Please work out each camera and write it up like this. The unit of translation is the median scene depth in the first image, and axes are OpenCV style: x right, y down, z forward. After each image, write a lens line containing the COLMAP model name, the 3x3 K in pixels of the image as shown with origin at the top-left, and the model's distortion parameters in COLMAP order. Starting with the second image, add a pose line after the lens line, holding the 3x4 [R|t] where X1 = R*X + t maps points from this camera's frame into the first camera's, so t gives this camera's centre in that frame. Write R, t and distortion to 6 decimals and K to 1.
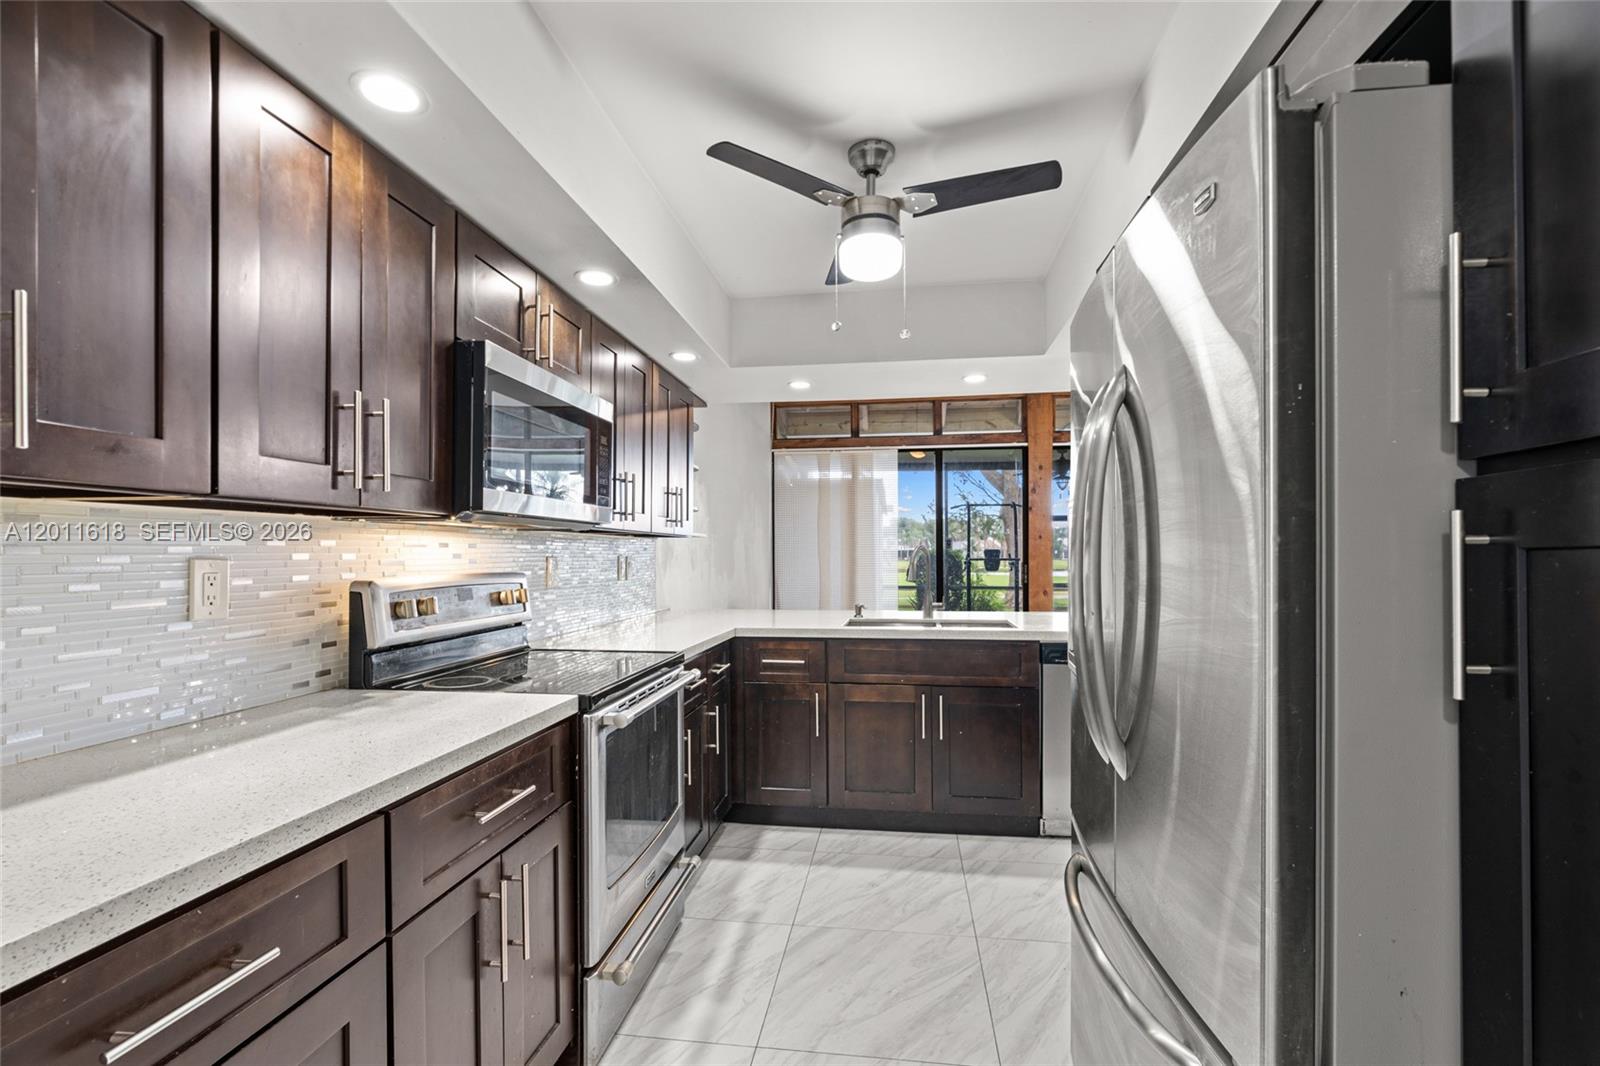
lens RADIAL K [[719.3, 0, 805.8], [0, 719.3, 549.3], [0, 0, 1]] dist [-0.003362, -0.000091]
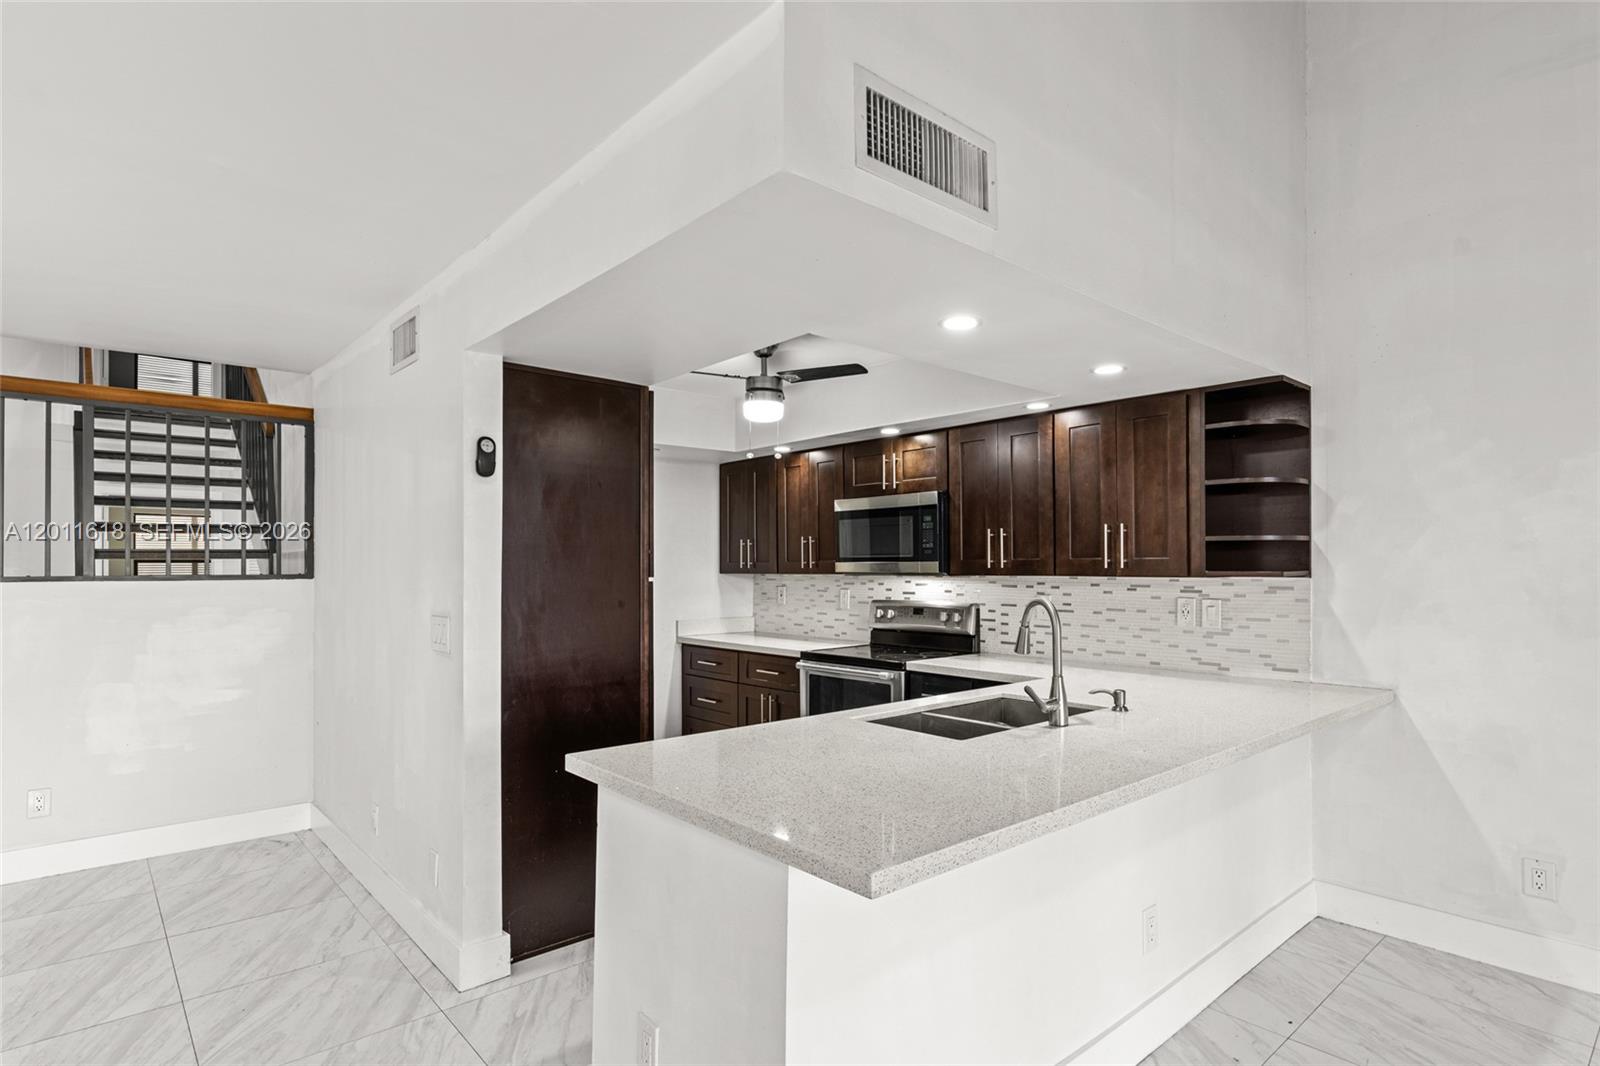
lens RADIAL K [[829.0, 0, 801.2], [0, 829.0, 563.2], [0, 0, 1]] dist [-0.001293, 0.000873]
pose [[-0.654022, 0.000723, -0.756475, 1.221839], [0.007612, 0.999955, -0.005626, -0.048052], [0.756437, -0.009438, -0.653998, 1.939994]]
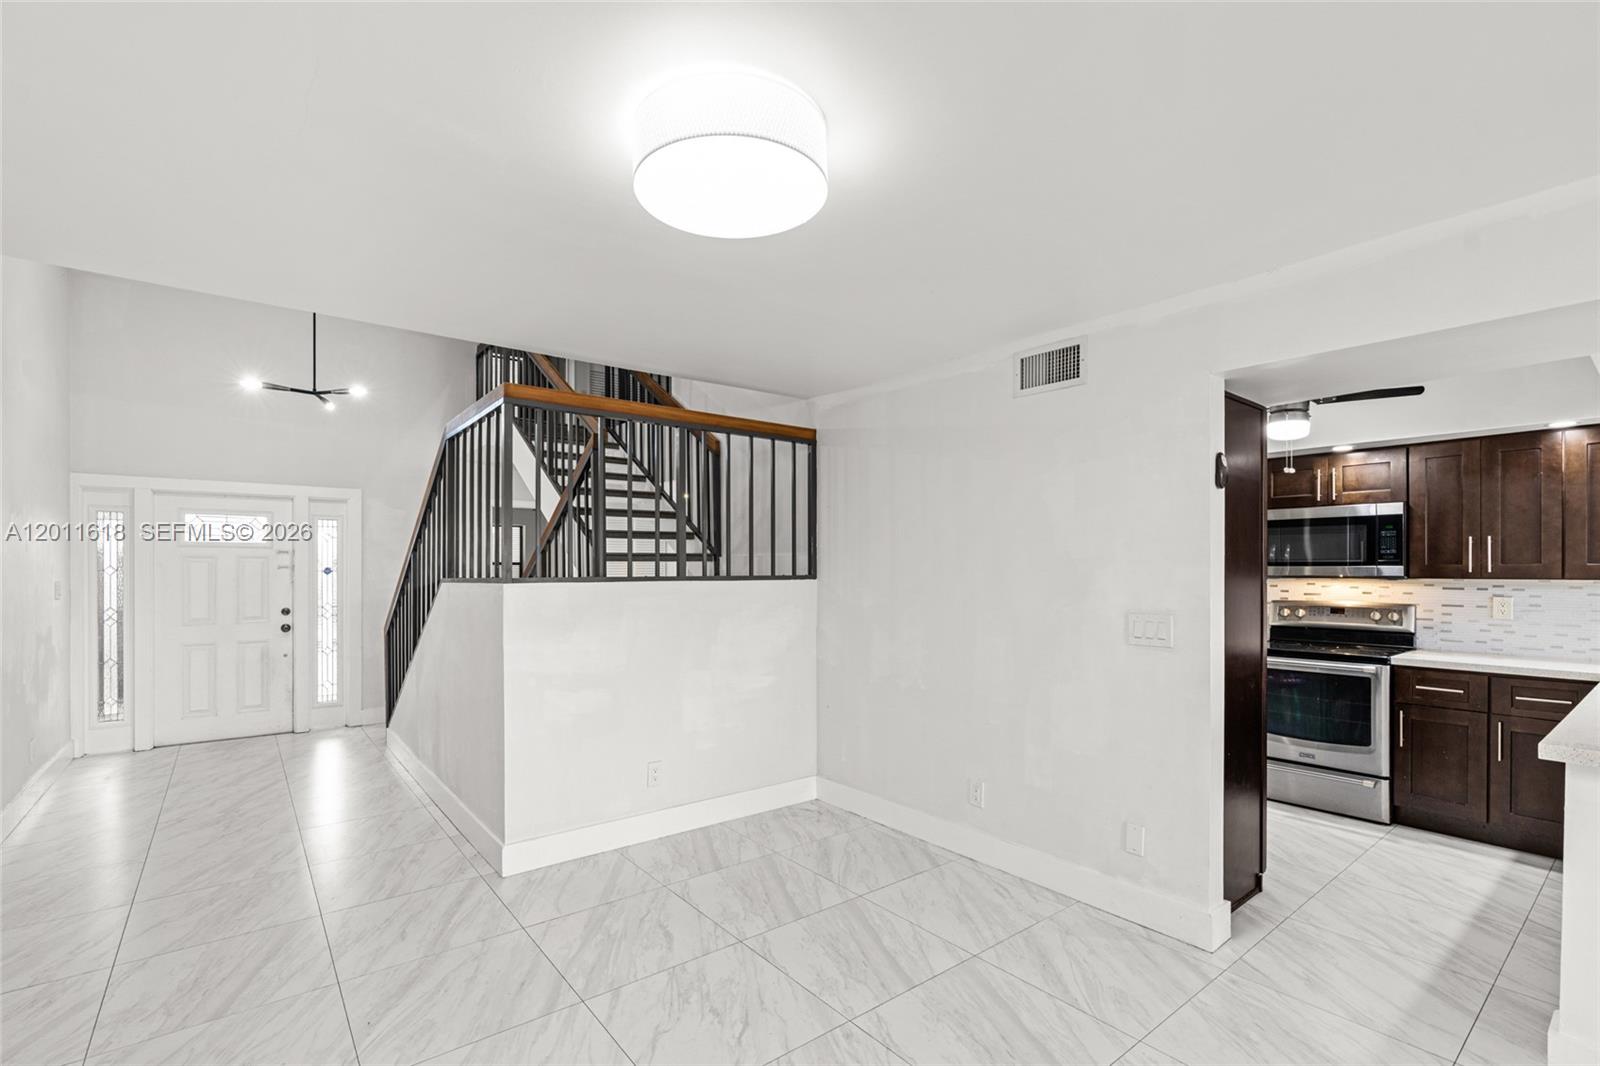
lens RADIAL K [[720.7, 0, 810.1], [0, 720.7, 570.2], [0, 0, 1]] dist [-0.005477, 0.000485]
pose [[-0.685389, 0.002037, -0.728174, 1.865319], [0.004096, 0.999991, -0.001058, -0.053351], [0.728166, -0.003708, -0.685391, 1.164621]]
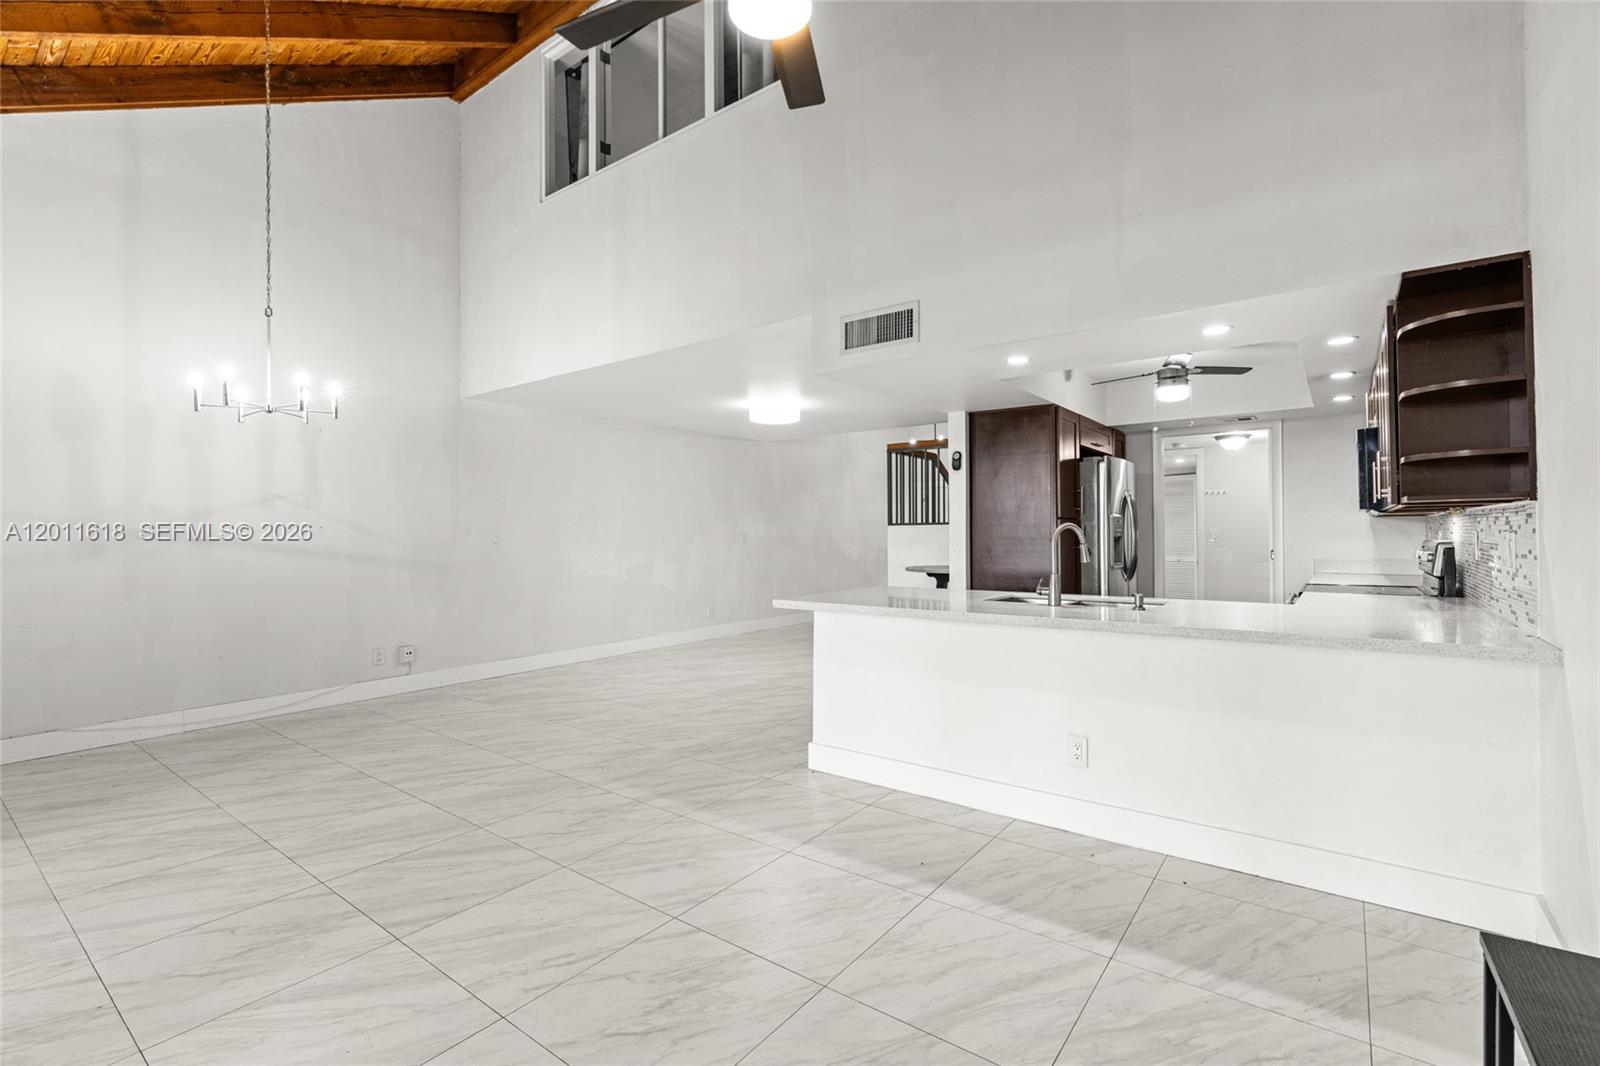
lens RADIAL K [[710.3, 0, 803.5], [0, 710.3, 541.6], [0, 0, 1]] dist [-0.001552, 0.000219]
pose [[-0.874166, 0.004936, 0.485603, 0.031889], [0.010190, 0.999915, 0.008179, 0.007181], [-0.485521, 0.012098, -0.874141, 2.890548]]
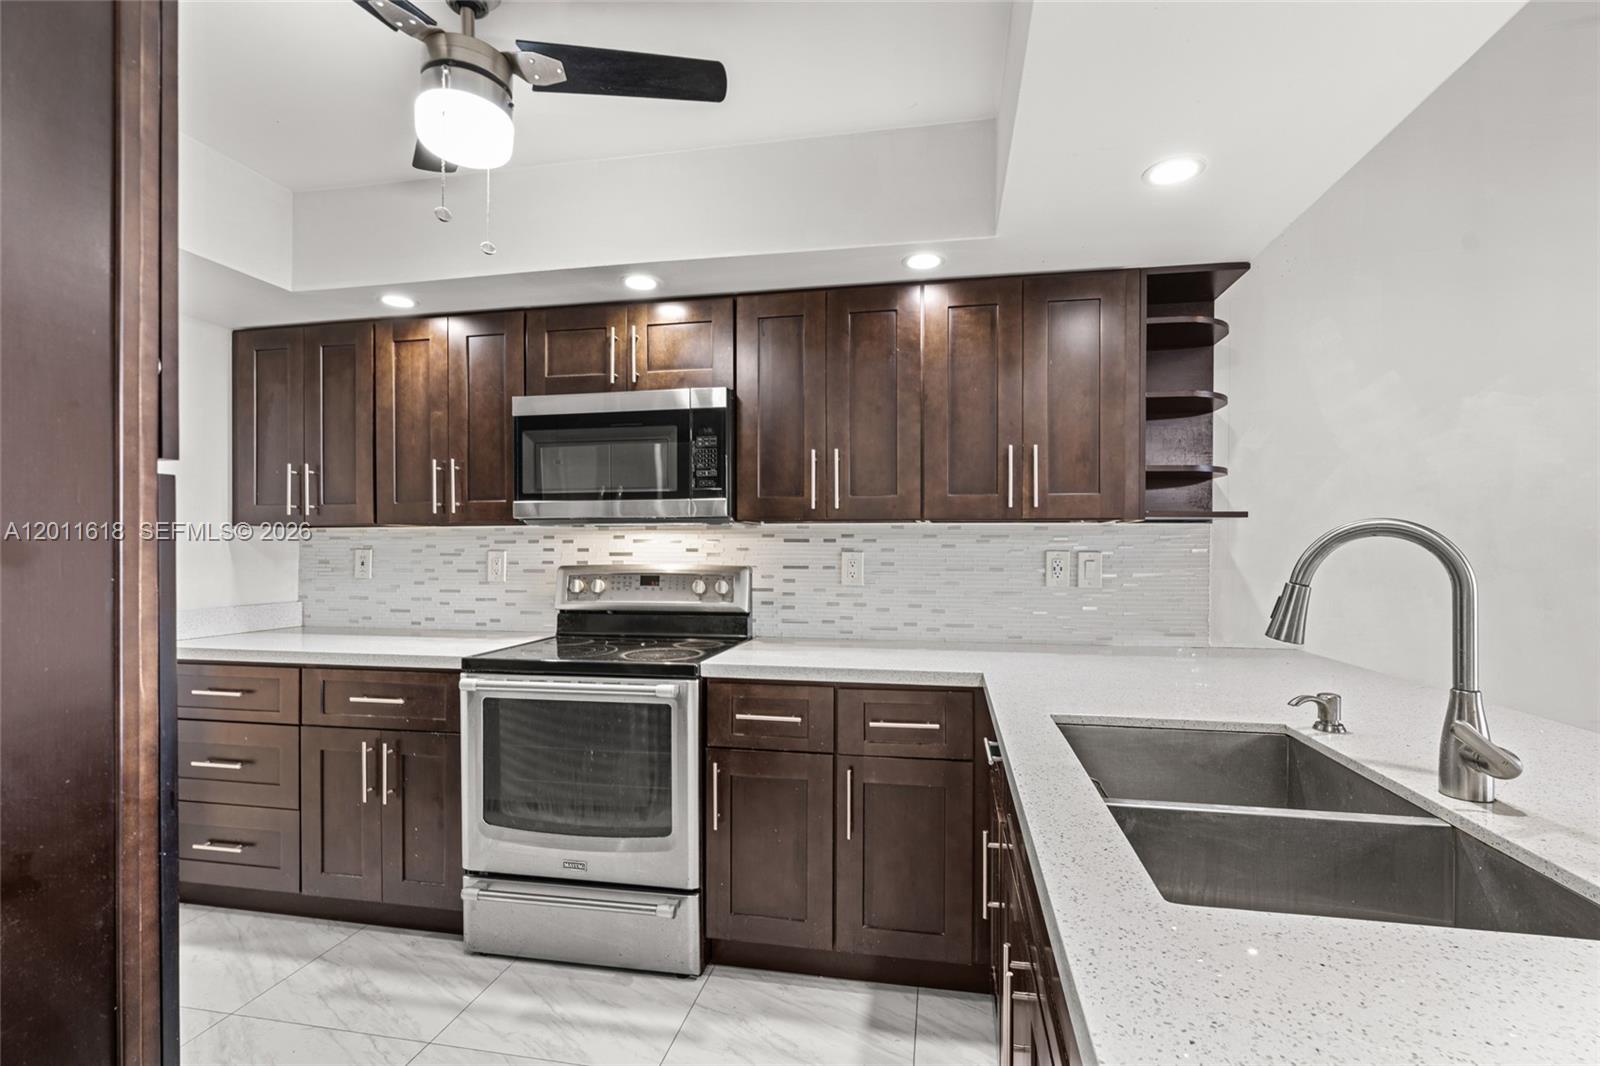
lens RADIAL K [[719.3, 0, 805.8], [0, 719.3, 549.3], [0, 0, 1]] dist [-0.003362, -0.000091]
pose [[-0.051138, 0.001764, -0.998690, 0.671566], [0.004399, 0.999989, 0.001541, 0.006564], [0.998682, -0.004314, -0.051146, 1.178858]]
